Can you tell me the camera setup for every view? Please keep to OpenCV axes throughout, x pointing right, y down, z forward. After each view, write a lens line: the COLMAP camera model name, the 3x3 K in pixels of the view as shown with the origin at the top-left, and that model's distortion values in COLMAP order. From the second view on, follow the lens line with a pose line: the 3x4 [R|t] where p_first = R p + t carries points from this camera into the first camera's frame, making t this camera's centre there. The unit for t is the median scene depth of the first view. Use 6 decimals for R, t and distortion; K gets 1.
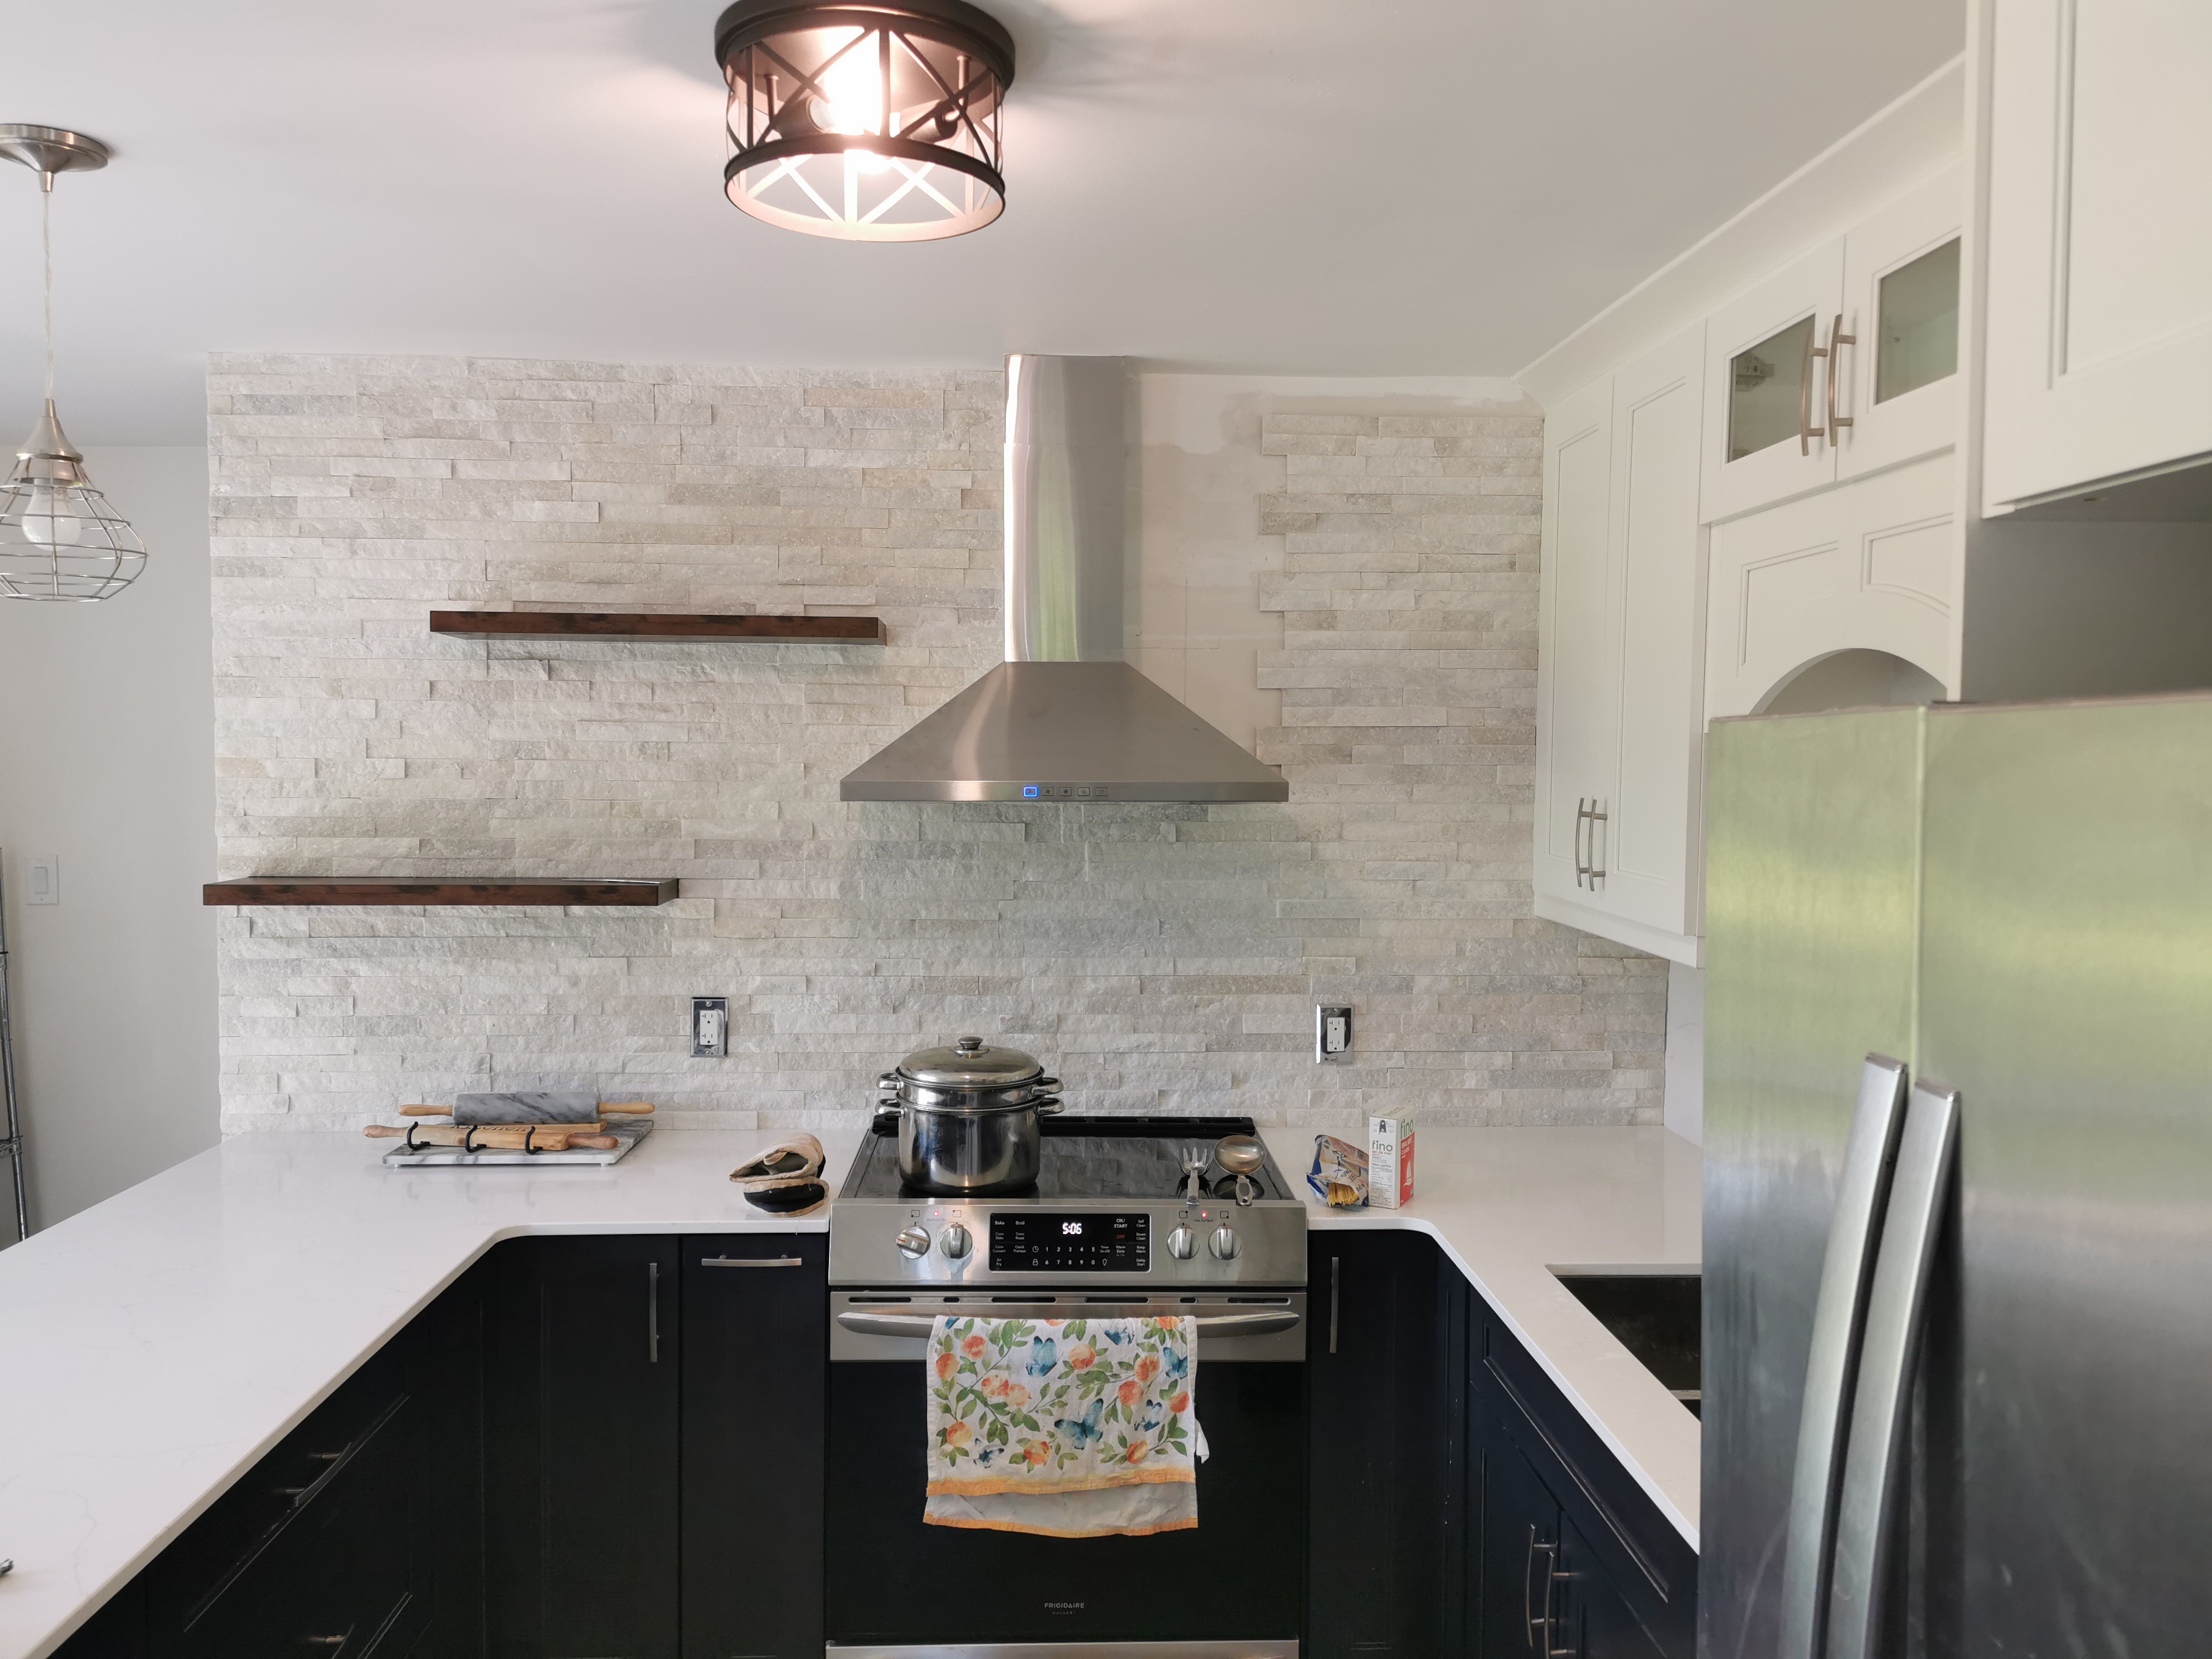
lens RADIAL K [[1731.3, 0, 1108.2], [0, 1731.3, 815.9], [0, 0, 1]] dist [0.055791, -0.077830]
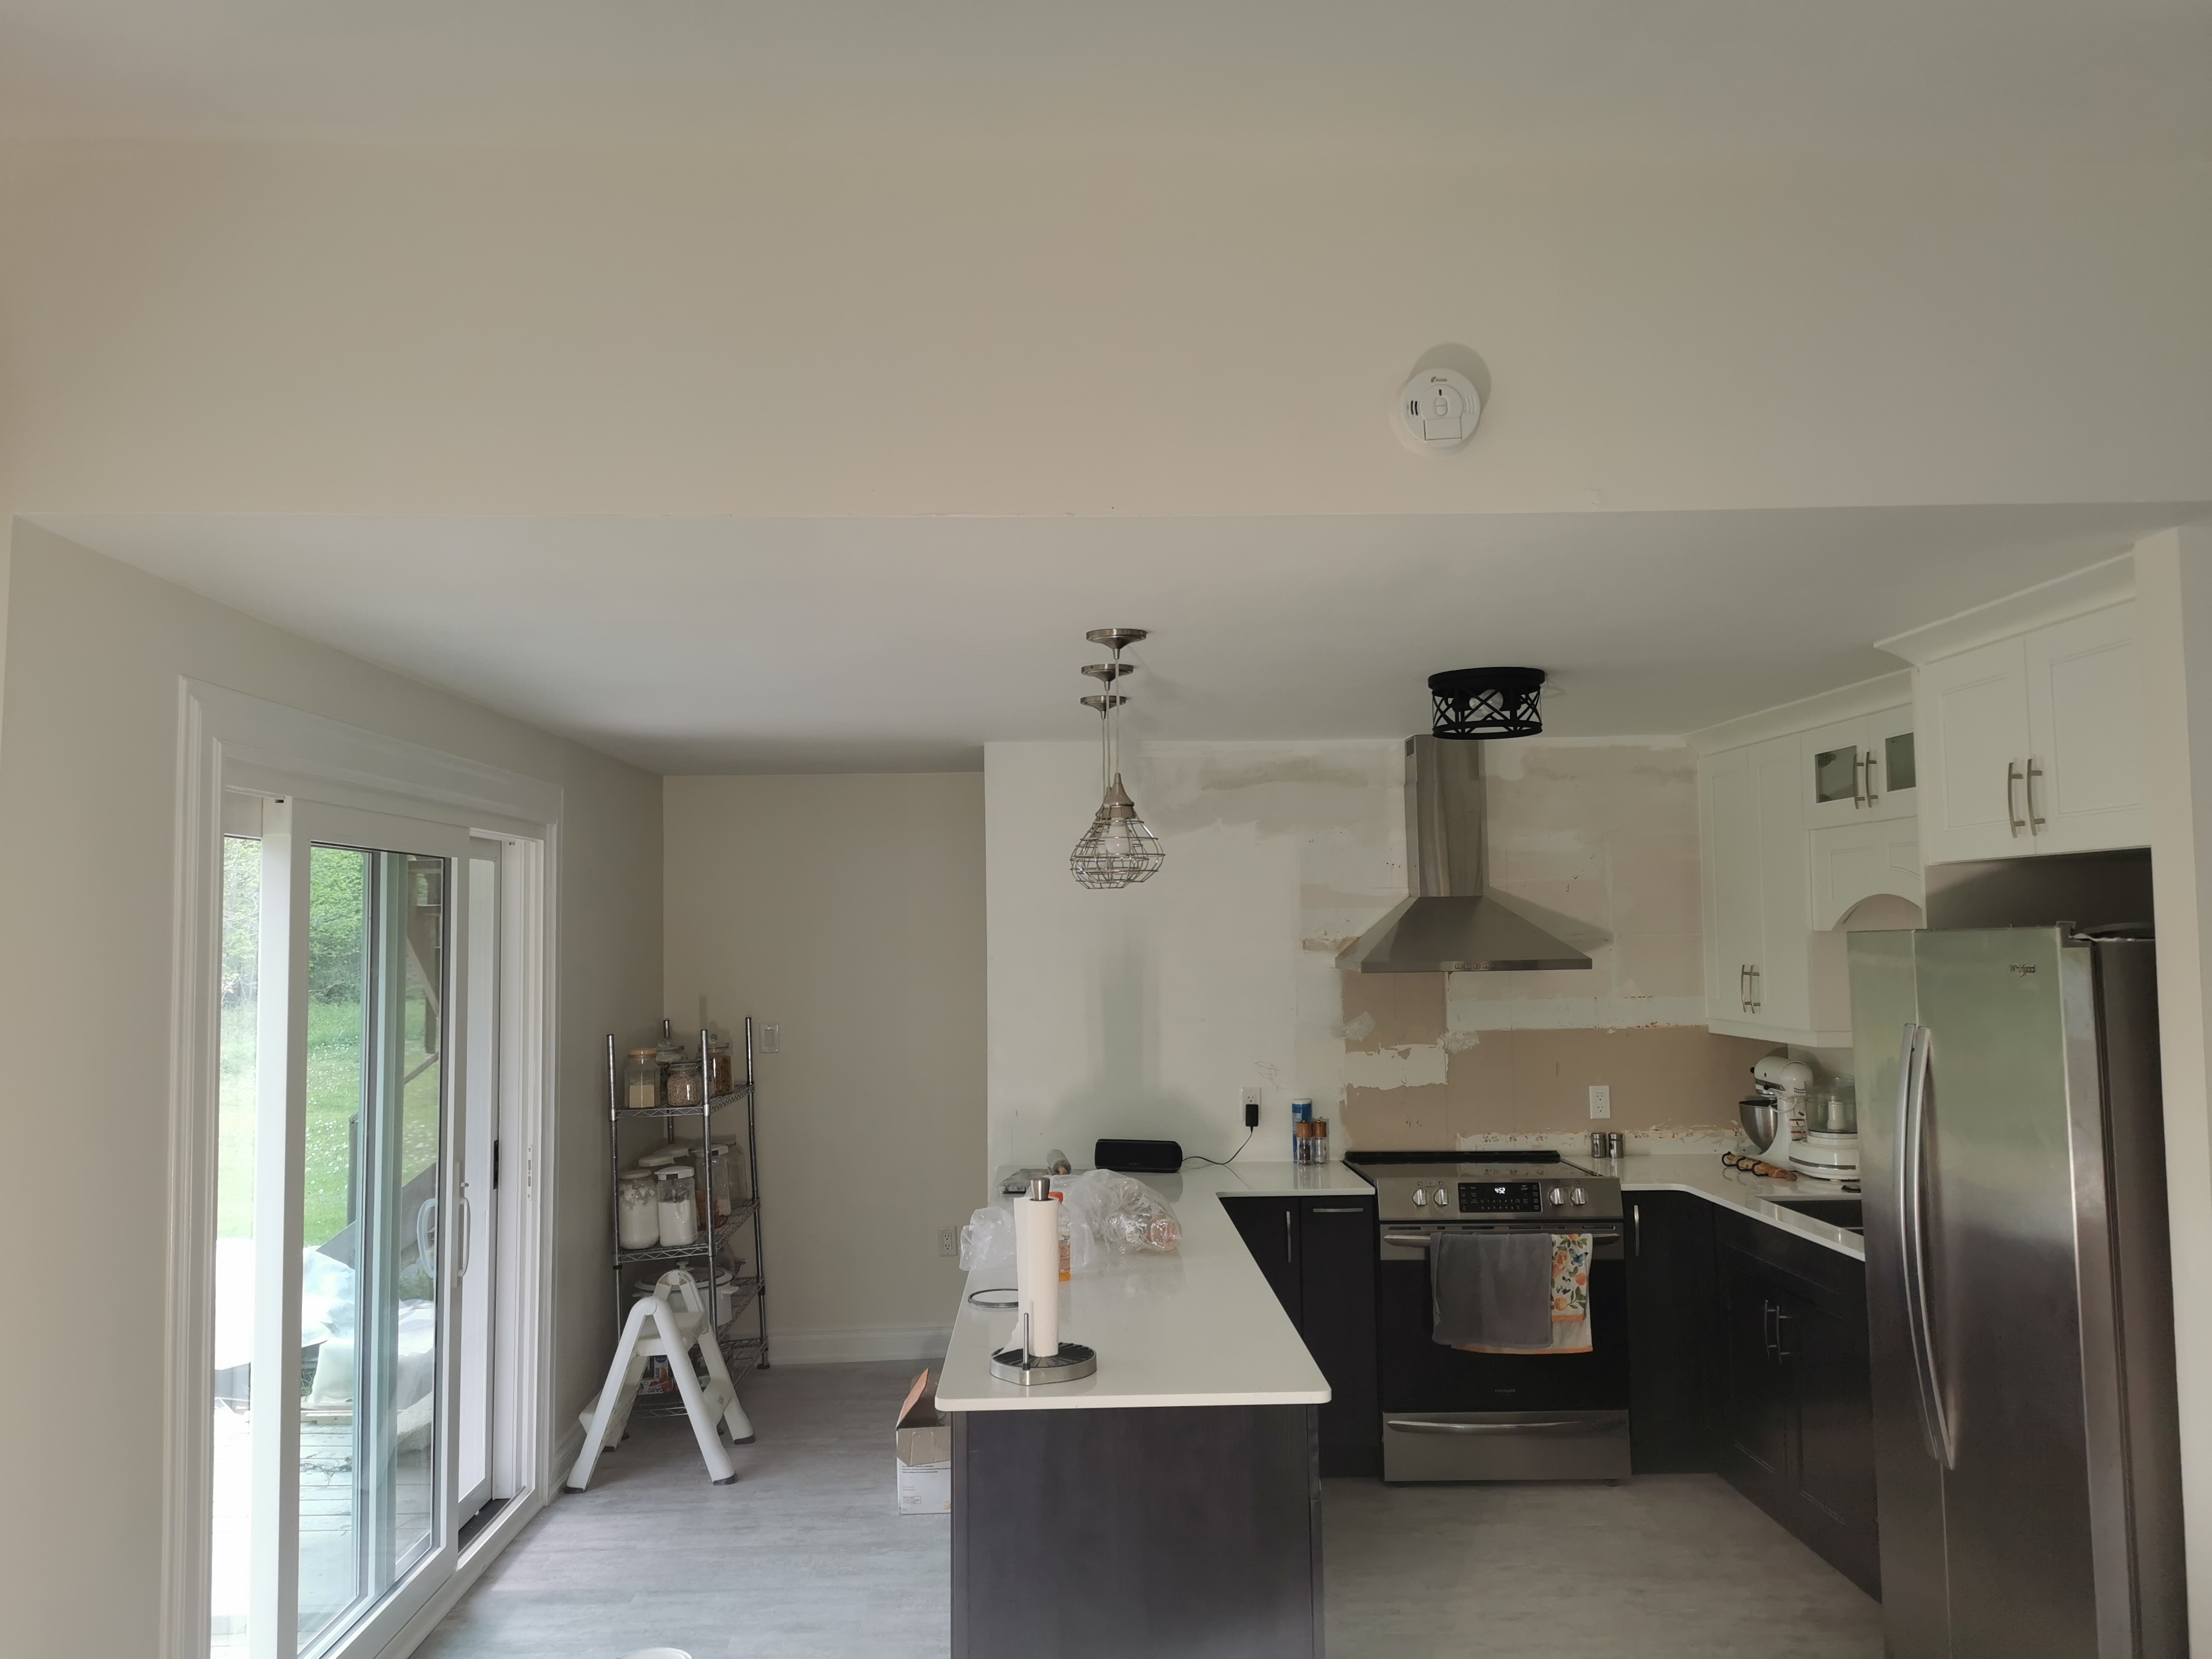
lens RADIAL K [[1731.3, 0, 1111.0], [0, 1731.3, 811.3], [0, 0, 1]] dist [0.055791, -0.077830]
pose [[0.999807, -0.019424, -0.002892, -0.444937], [0.018961, 0.993153, -0.115269, 0.031907], [0.005112, 0.115192, 0.993330, -0.990803]]
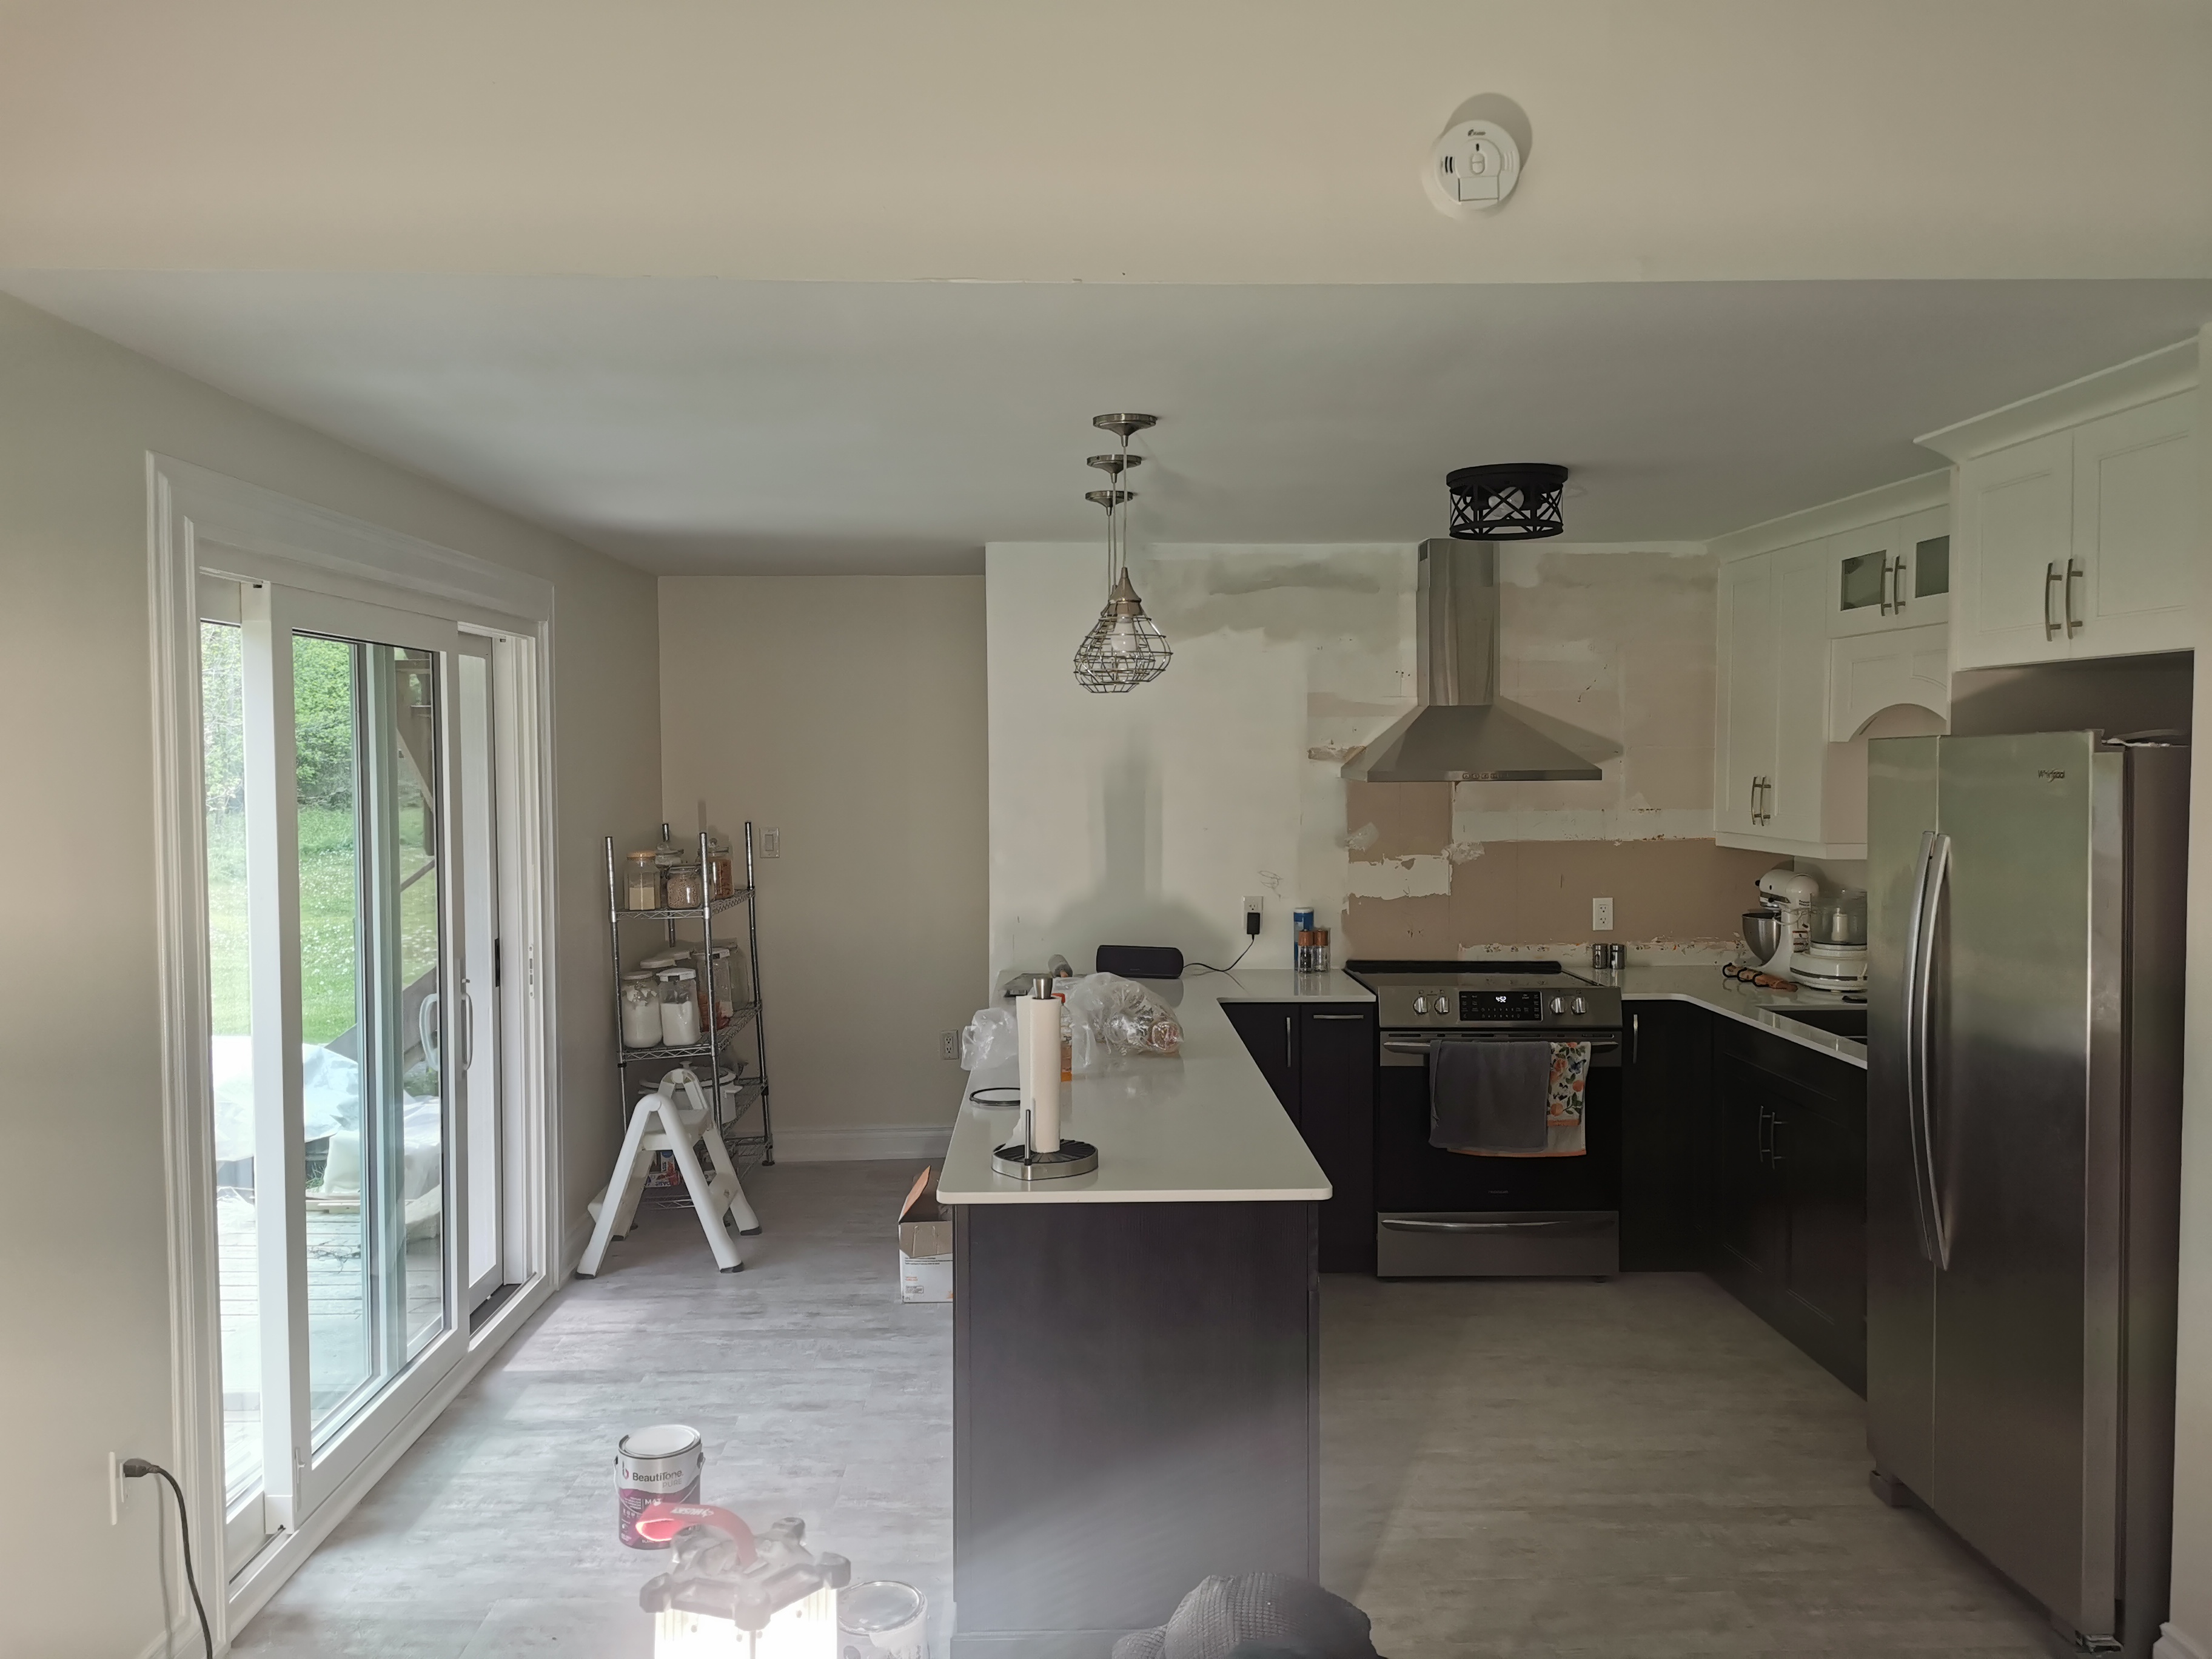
lens RADIAL K [[1731.3, 0, 1106.2], [0, 1731.3, 823.2], [0, 0, 1]] dist [0.055791, -0.077830]
pose [[0.999920, -0.010280, -0.007366, -0.449133], [0.010248, 0.999938, -0.004293, 0.044130], [0.007410, 0.004217, 0.999964, -0.957031]]
